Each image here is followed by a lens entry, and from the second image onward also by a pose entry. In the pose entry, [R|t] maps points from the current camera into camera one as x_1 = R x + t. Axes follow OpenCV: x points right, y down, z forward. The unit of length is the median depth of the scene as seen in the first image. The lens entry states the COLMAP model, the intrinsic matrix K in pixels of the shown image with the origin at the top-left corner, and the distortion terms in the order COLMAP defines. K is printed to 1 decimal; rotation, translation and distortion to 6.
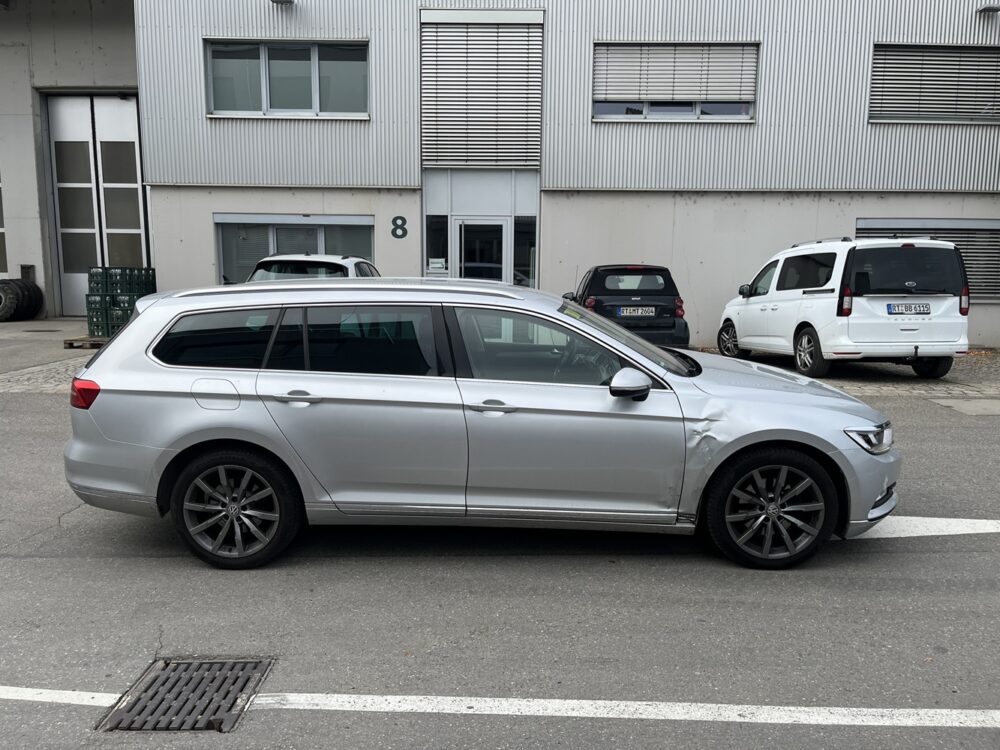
lens RADIAL K [[754.9, 0, 500.0], [0, 754.9, 375.0], [0, 0, 1]] dist [0.077155, -0.106338]
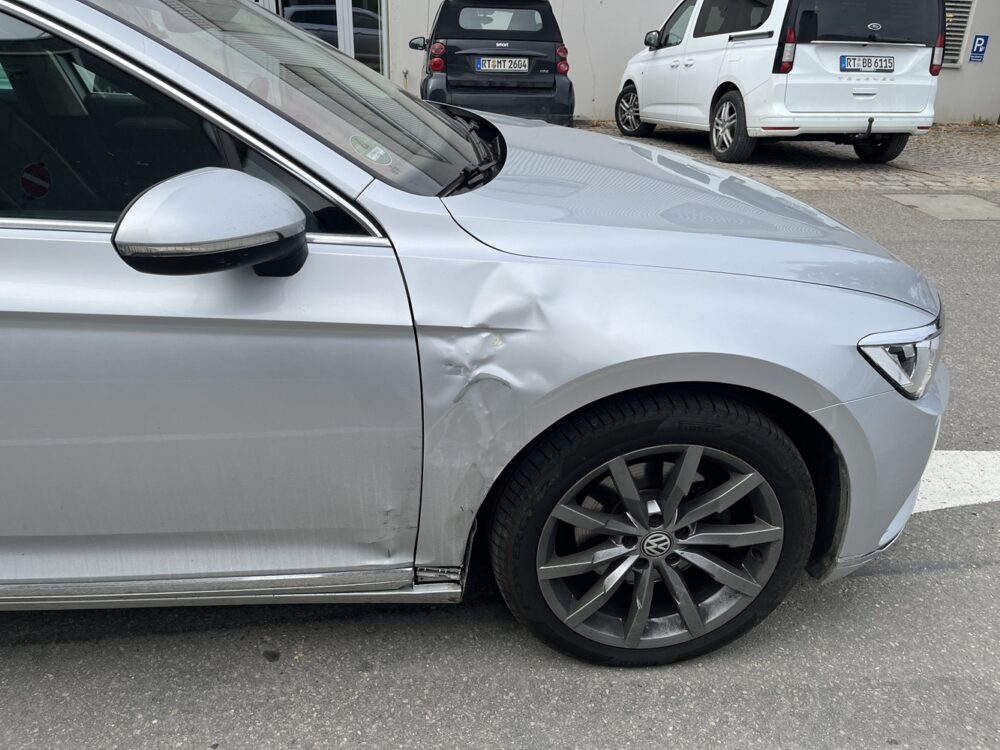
lens RADIAL K [[754.9, 0, 500.0], [0, 754.9, 375.0], [0, 0, 1]] dist [0.077155, -0.106338]
pose [[0.992585, -0.030380, 0.117692, 0.096858], [-0.003961, 0.959663, 0.281125, -0.006405], [-0.121485, -0.279507, 0.952427, 0.273142]]
